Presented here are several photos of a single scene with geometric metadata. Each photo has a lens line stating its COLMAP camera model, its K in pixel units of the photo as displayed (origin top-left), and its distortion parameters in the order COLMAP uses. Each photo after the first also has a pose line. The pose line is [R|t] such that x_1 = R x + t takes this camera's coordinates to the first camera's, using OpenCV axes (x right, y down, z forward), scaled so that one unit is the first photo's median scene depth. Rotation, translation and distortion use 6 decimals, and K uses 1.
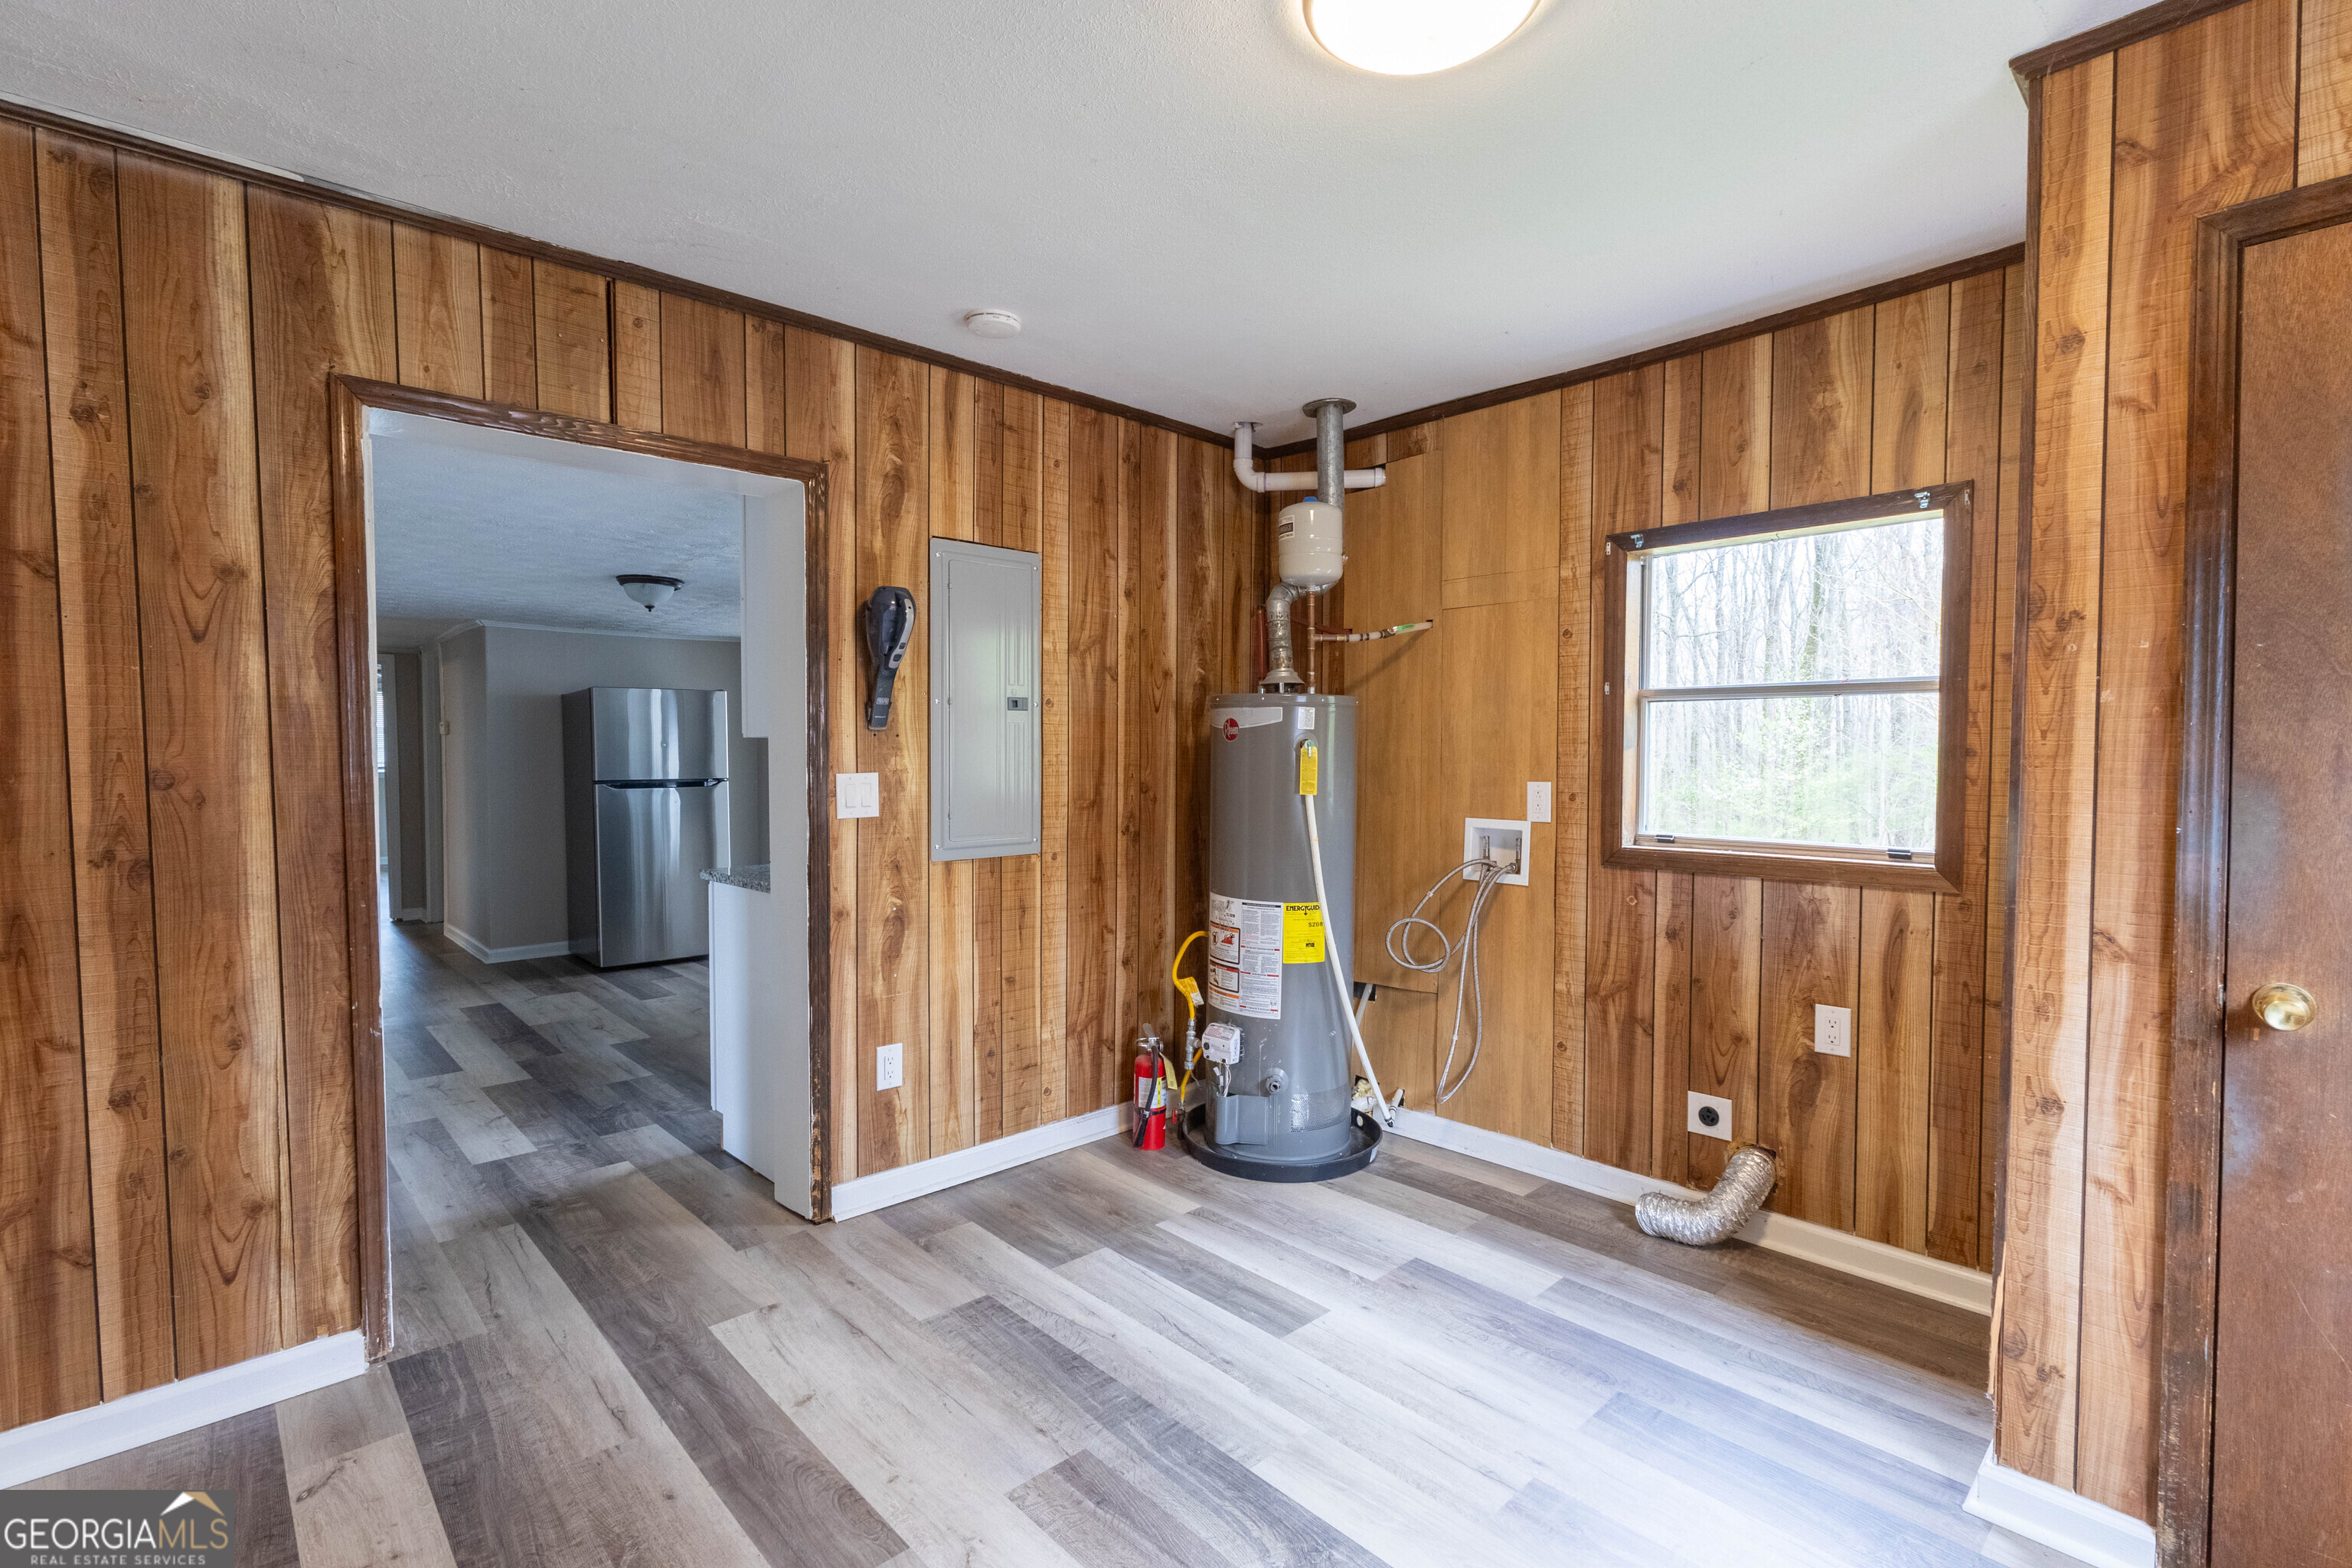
lens RADIAL K [[1083.6, 0, 1182.1], [0, 1083.6, 786.3], [0, 0, 1]] dist [0.018108, 0.000189]
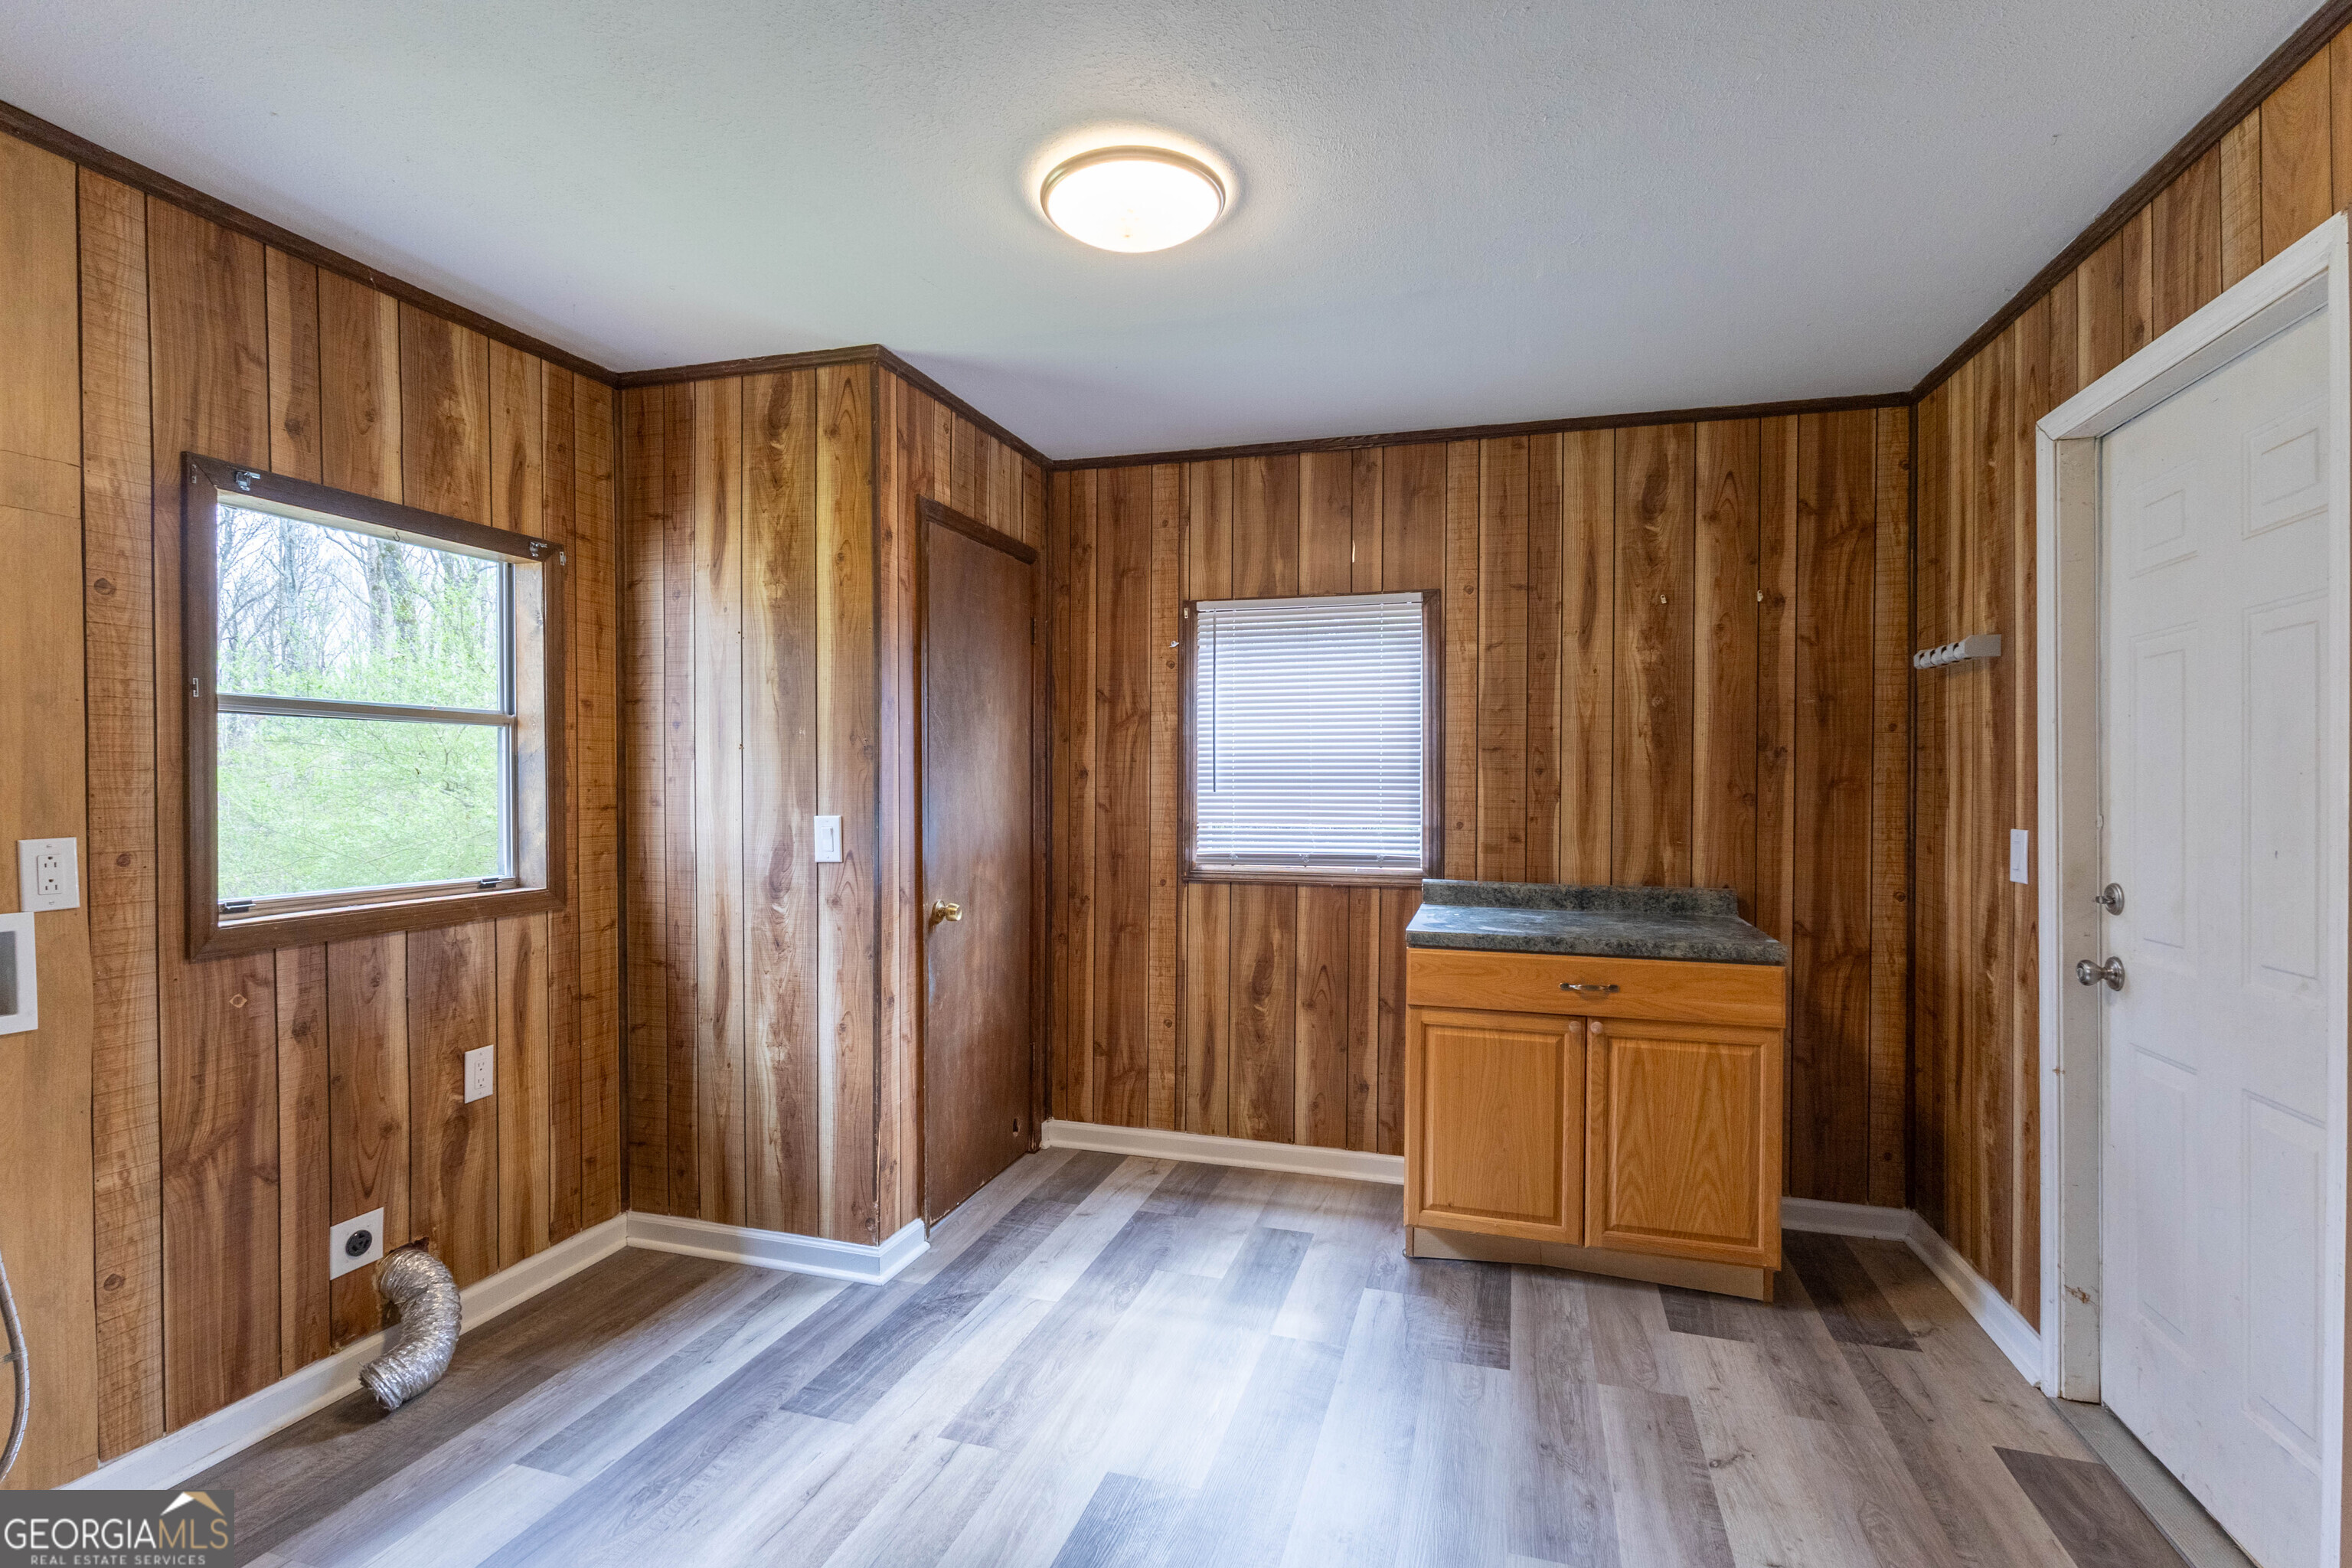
lens RADIAL K [[1083.6, 0, 1187.1], [0, 1083.6, 787.6], [0, 0, 1]] dist [0.018108, 0.000189]
pose [[-0.482140, -0.009545, 0.876042, -0.510397], [0.025674, 0.999357, 0.025019, -0.033367], [-0.875718, 0.034554, -0.481585, 0.856452]]
